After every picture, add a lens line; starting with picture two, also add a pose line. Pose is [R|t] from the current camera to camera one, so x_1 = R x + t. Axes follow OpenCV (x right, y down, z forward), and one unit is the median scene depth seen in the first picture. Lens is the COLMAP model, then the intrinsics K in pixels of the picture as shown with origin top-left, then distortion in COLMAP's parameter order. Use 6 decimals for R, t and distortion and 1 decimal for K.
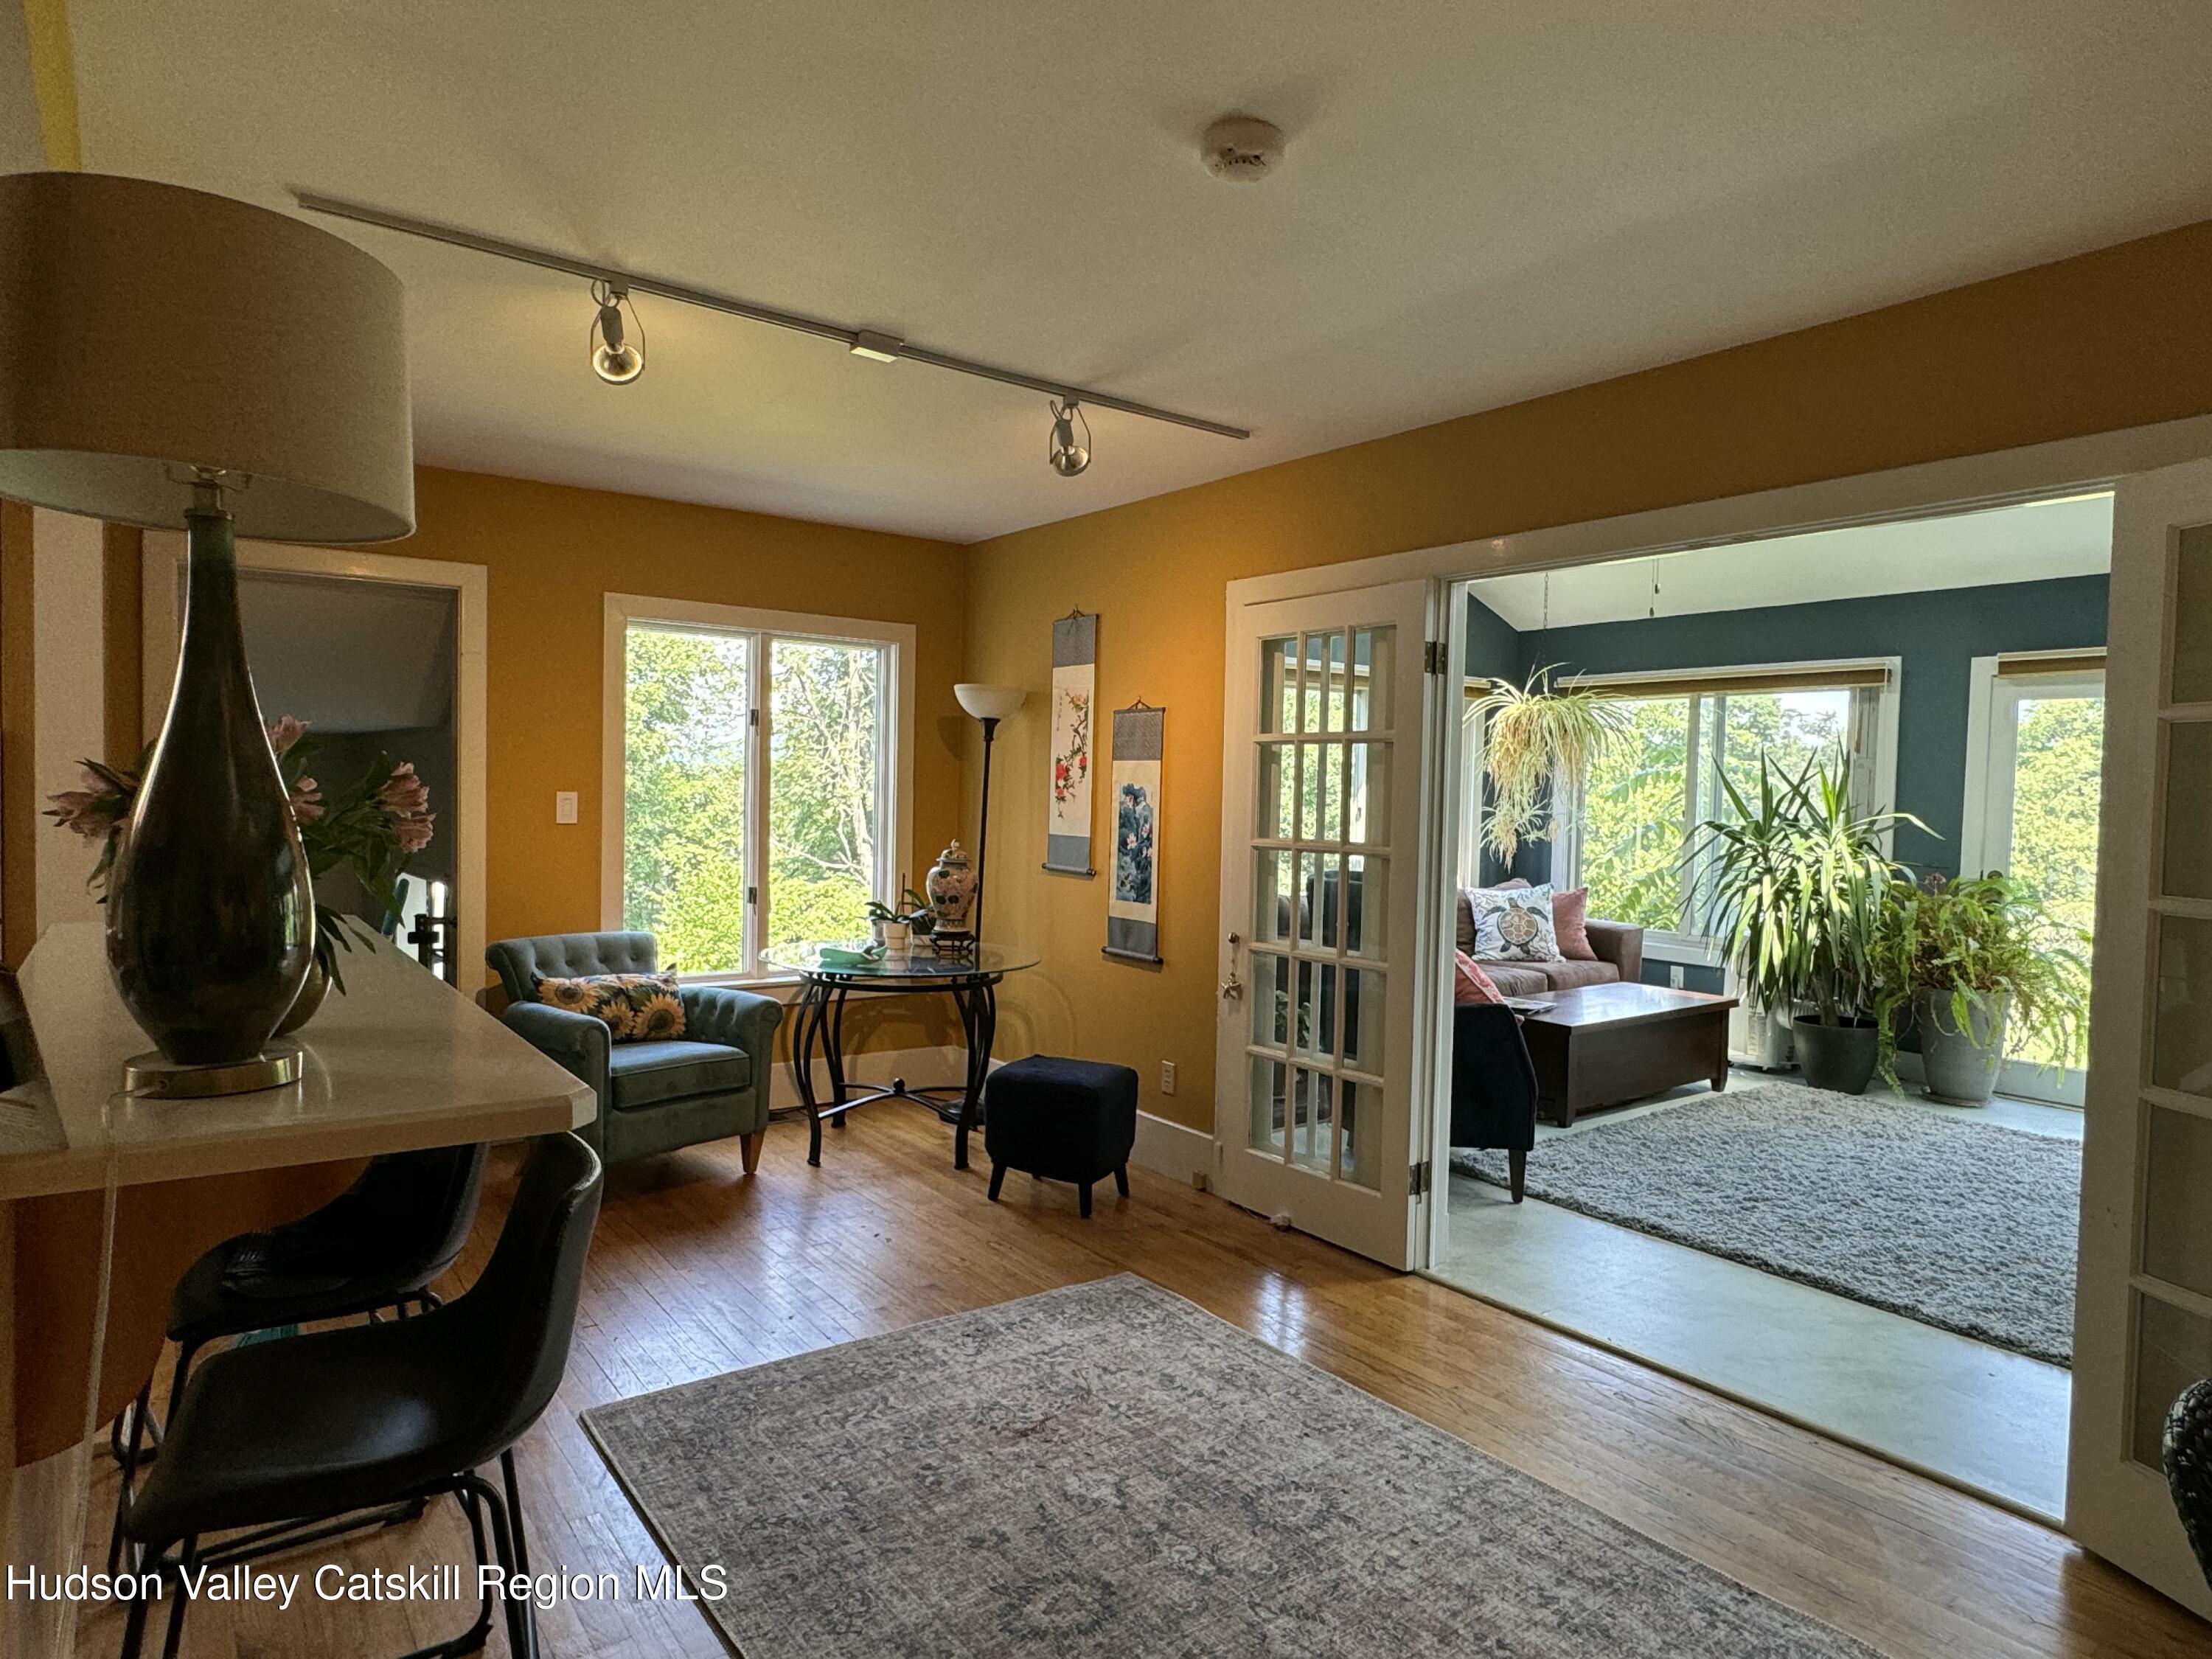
lens RADIAL K [[1295.0, 0, 1106.0], [0, 1295.0, 829.5], [0, 0, 1]] dist [-0.011746, -0.000142]
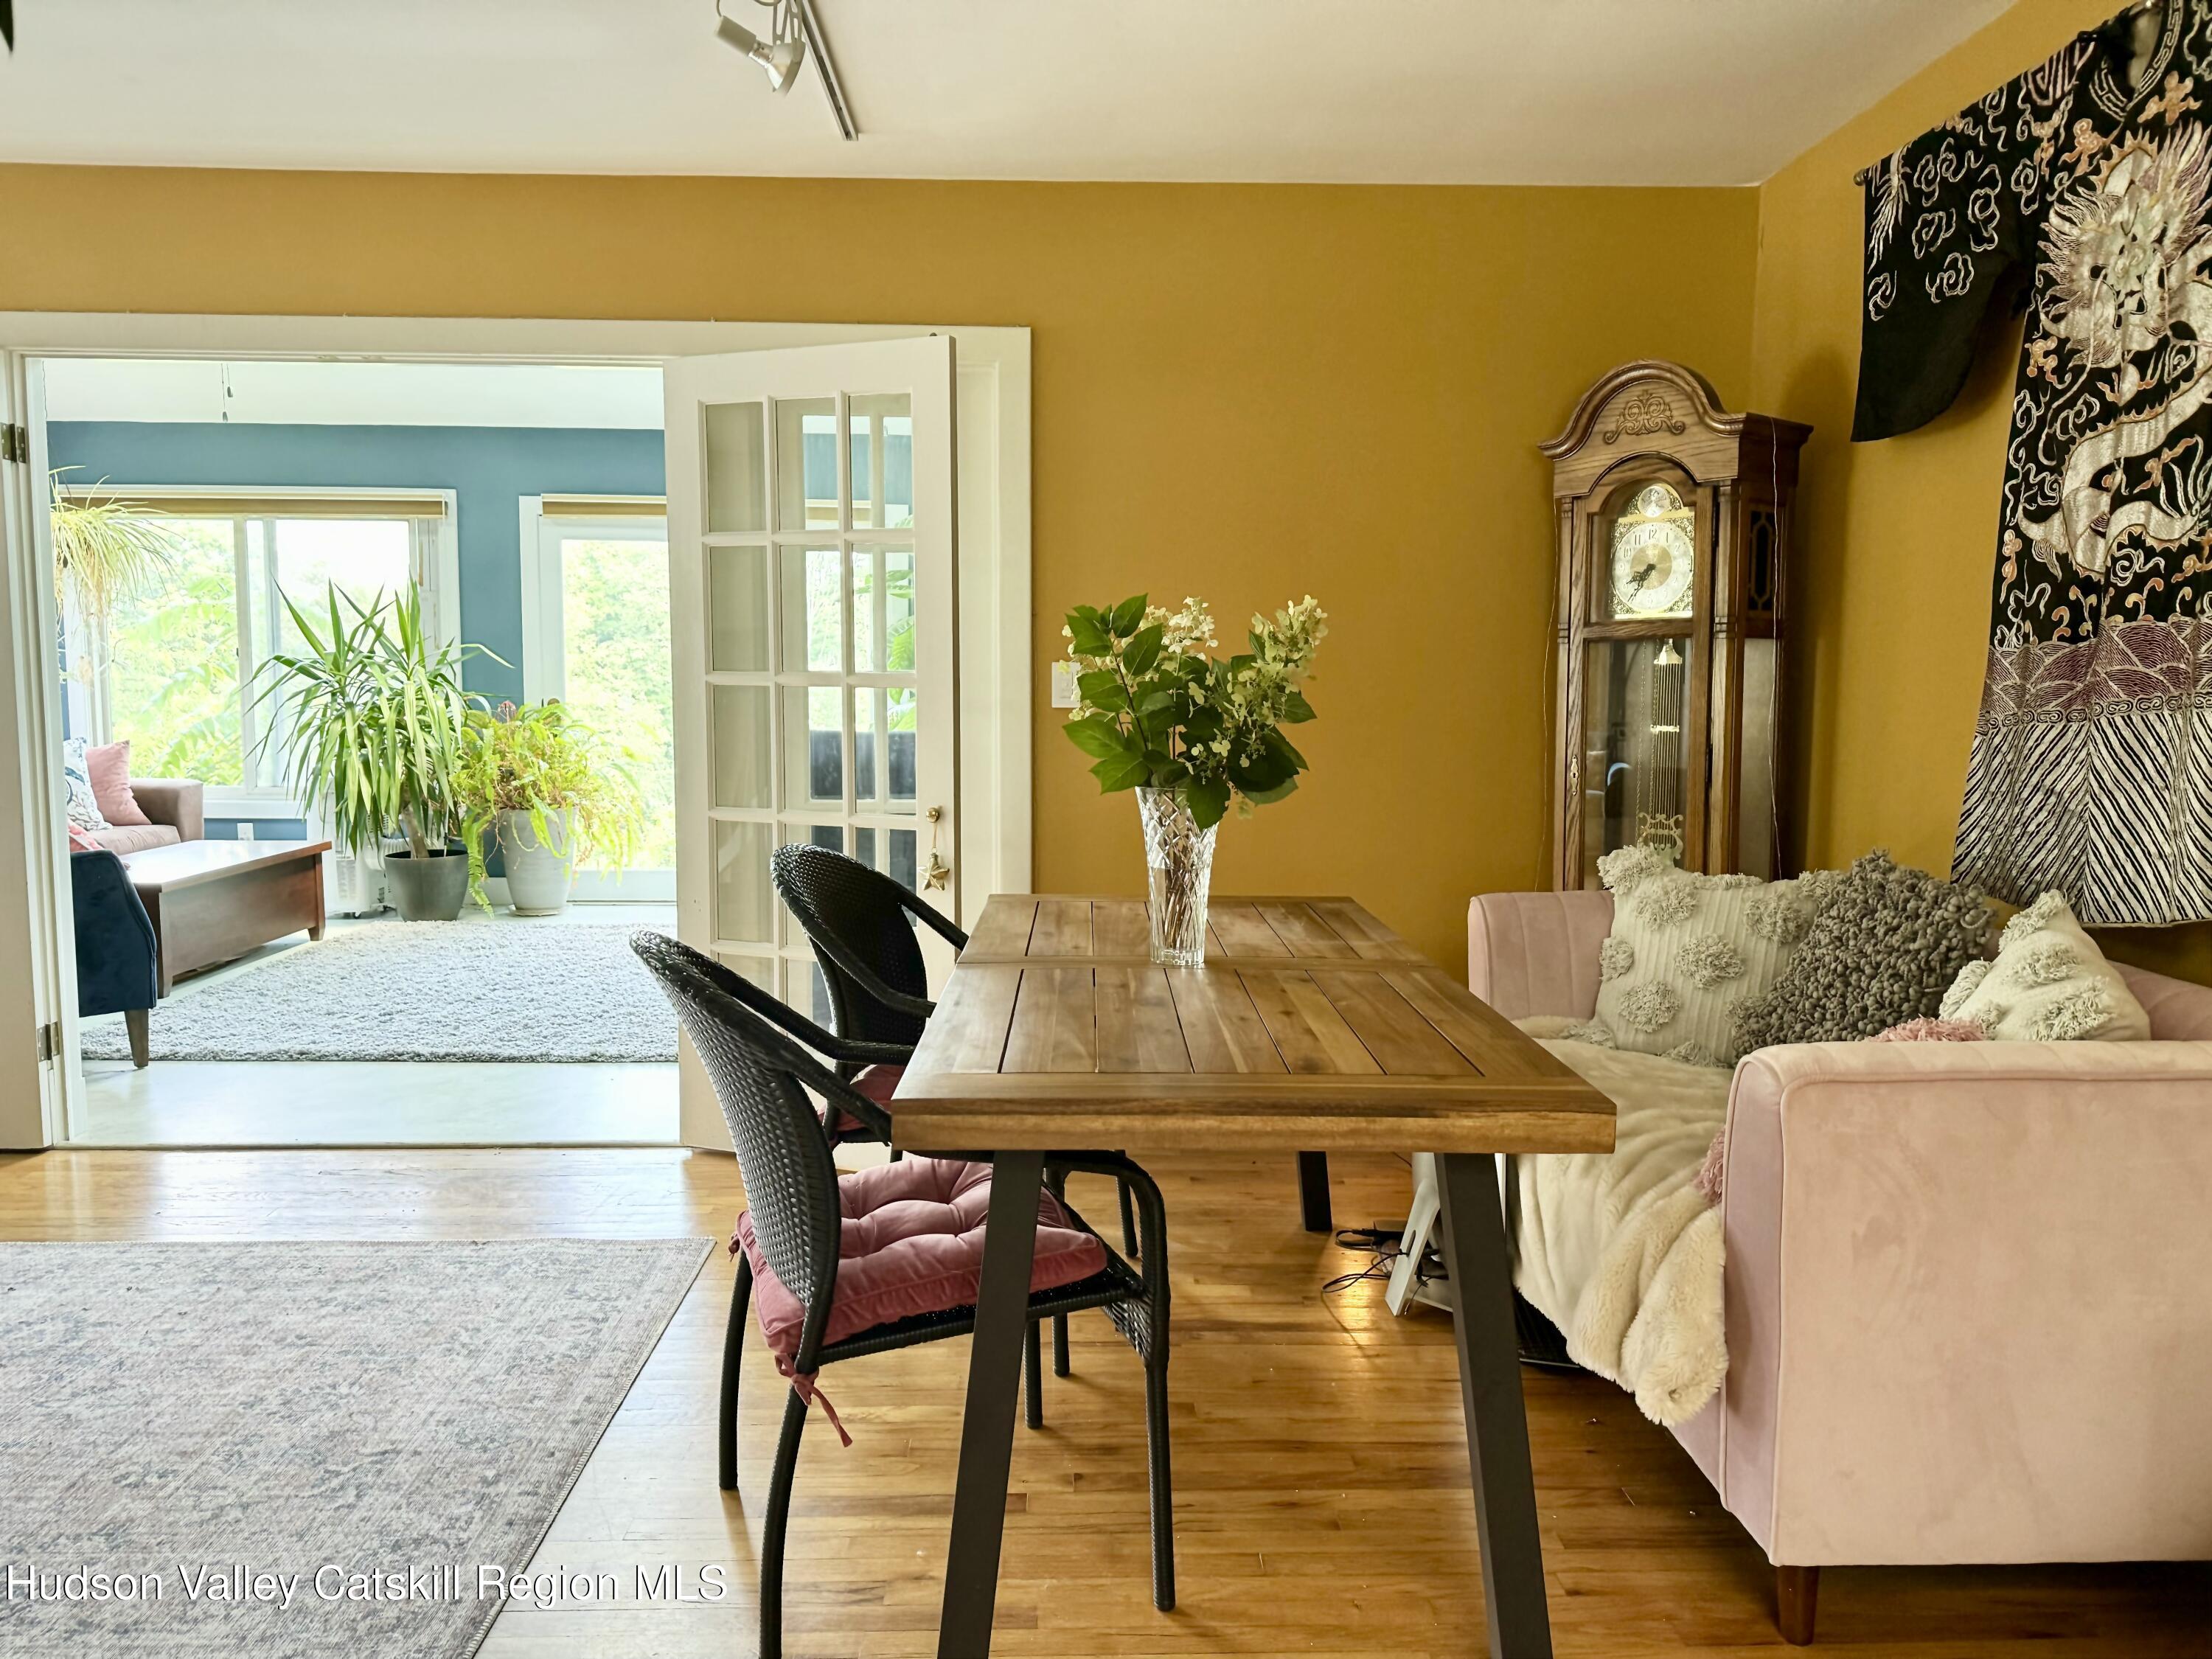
lens RADIAL K [[1589.7, 0, 1106.0], [0, 1589.7, 829.5], [0, 0, 1]] dist [-0.004728, -0.003072]
pose [[0.565232, -0.095709, 0.819361, -0.146825], [0.031275, 0.995019, 0.094653, 0.030150], [-0.824339, -0.027876, 0.565410, -0.133714]]
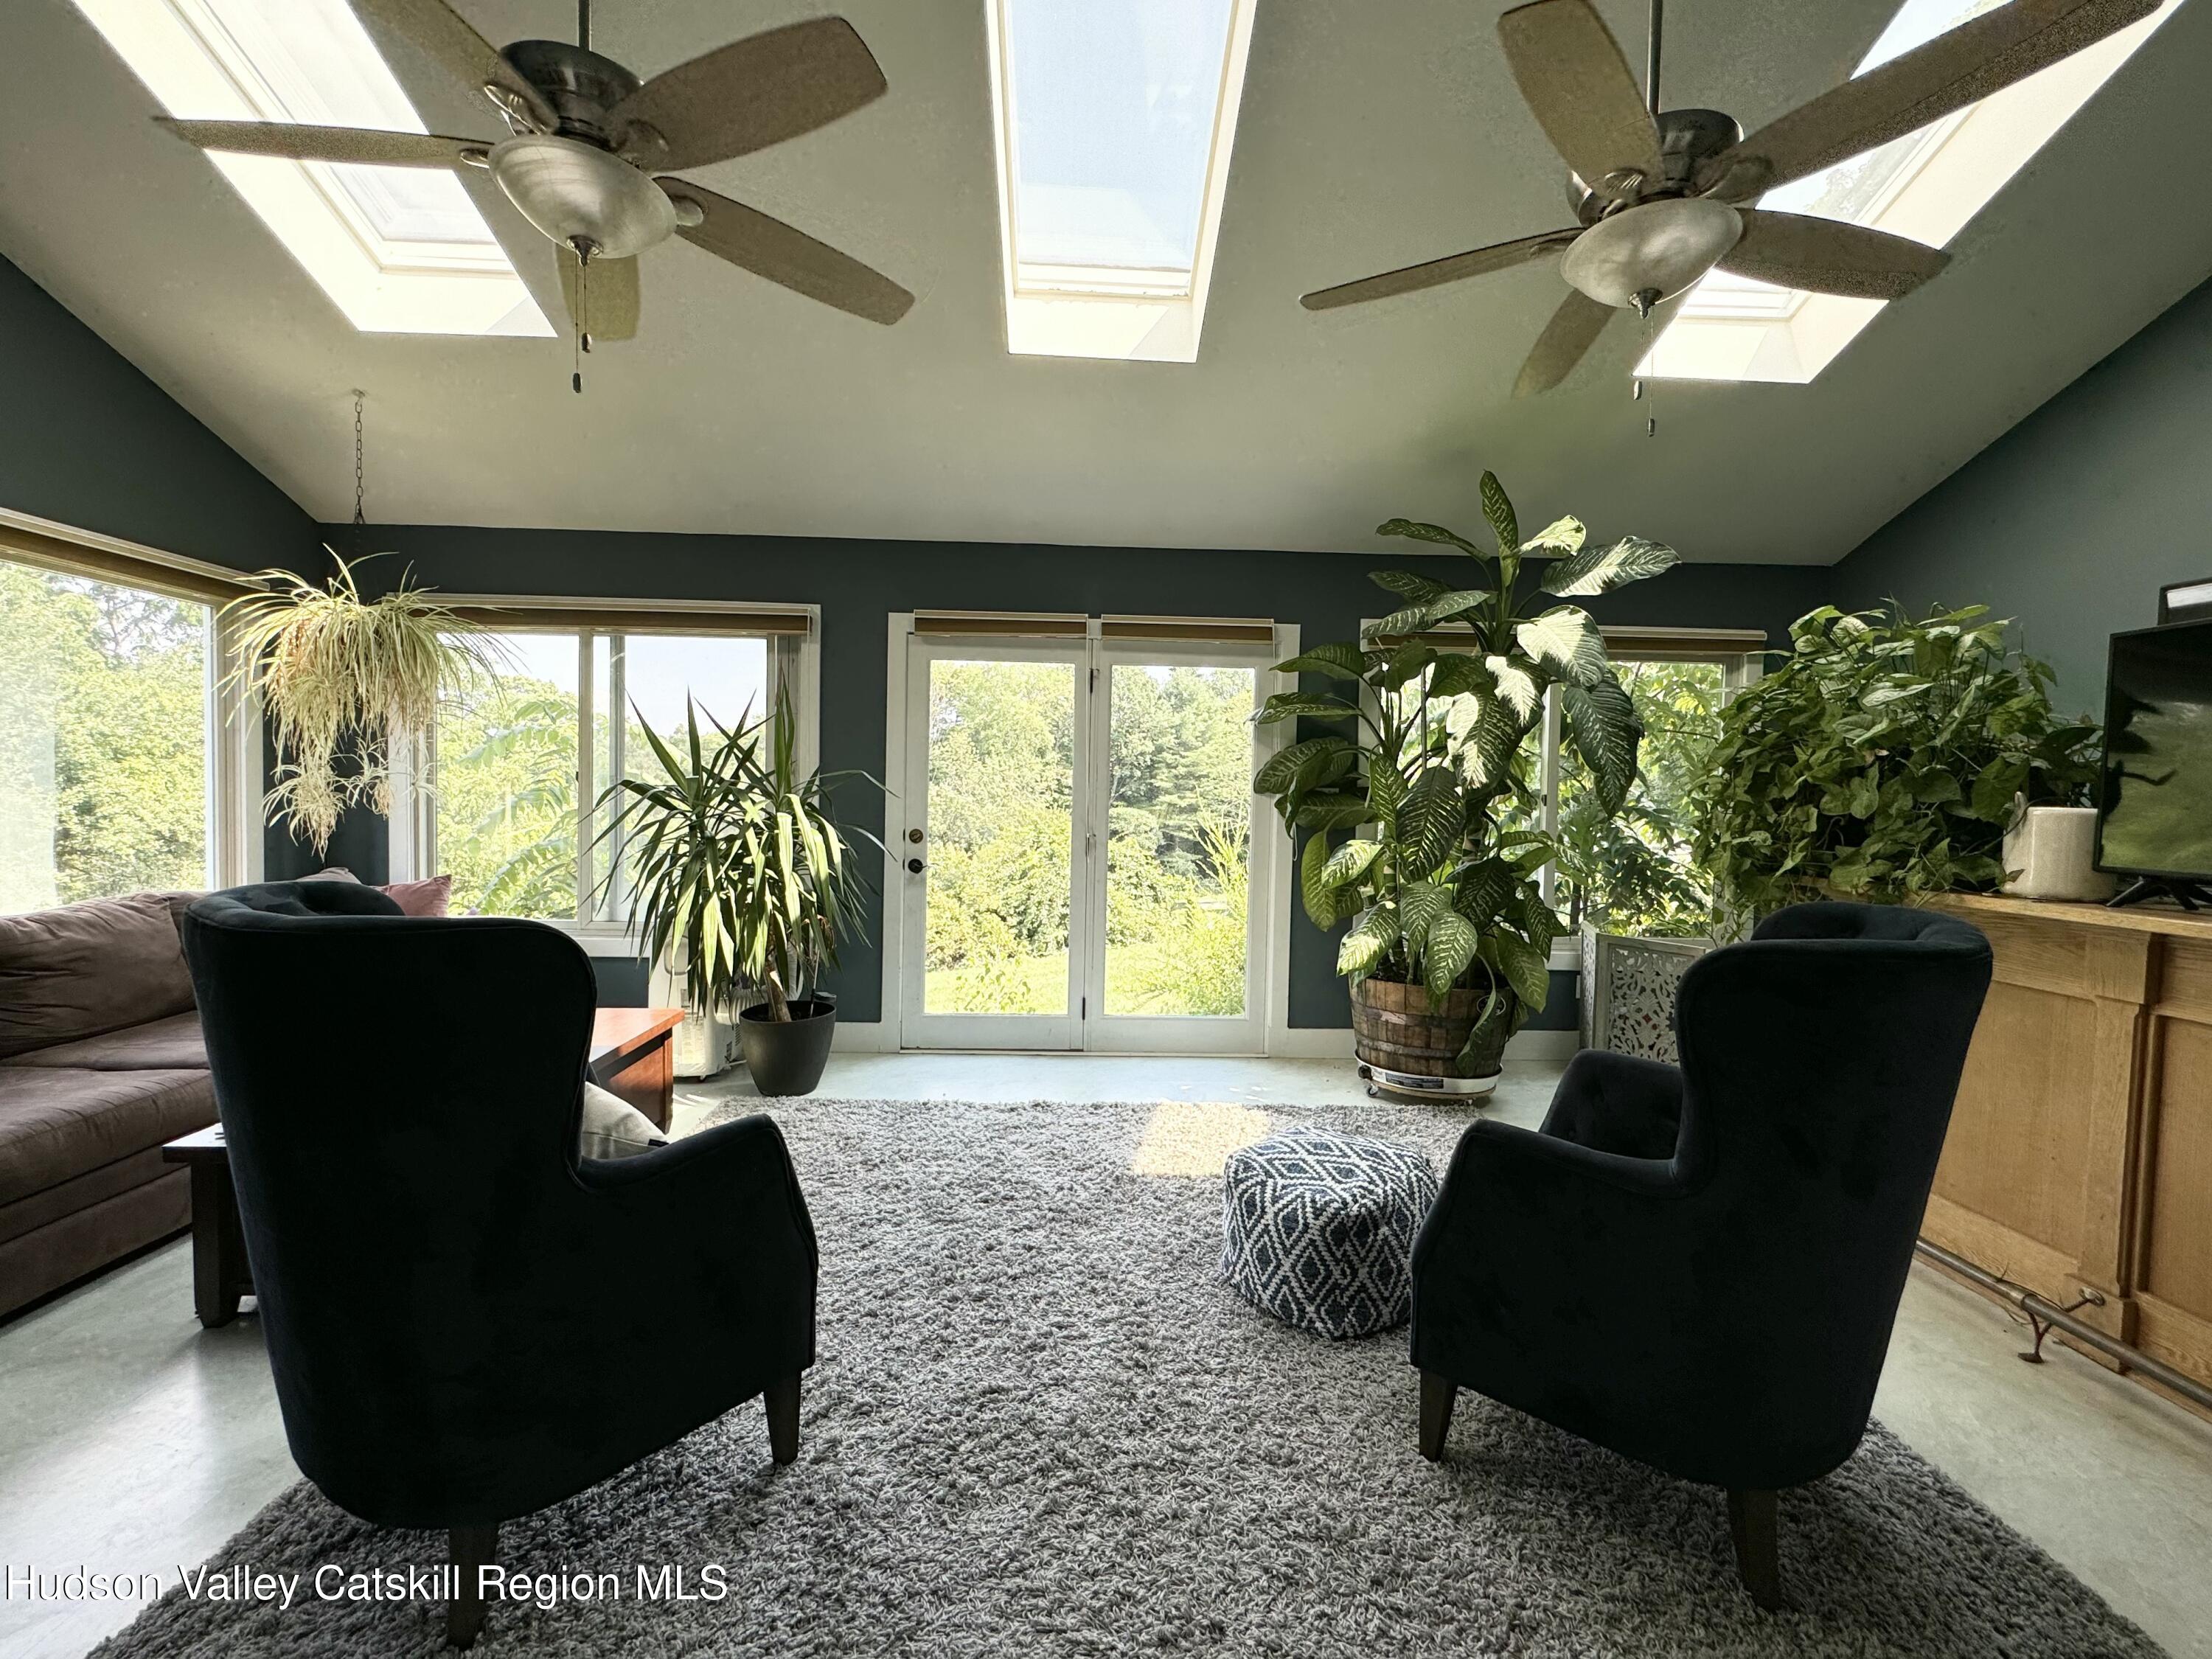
lens RADIAL K [[928.1, 0, 1075.8], [0, 928.1, 830.1], [0, 0, 1]] dist [-0.004731, -0.000327]
pose [[0.569393, -0.041541, 0.821015, 0.176084], [0.017948, 0.999113, 0.038105, 0.007183], [-0.821869, -0.006962, 0.569634, 0.500756]]
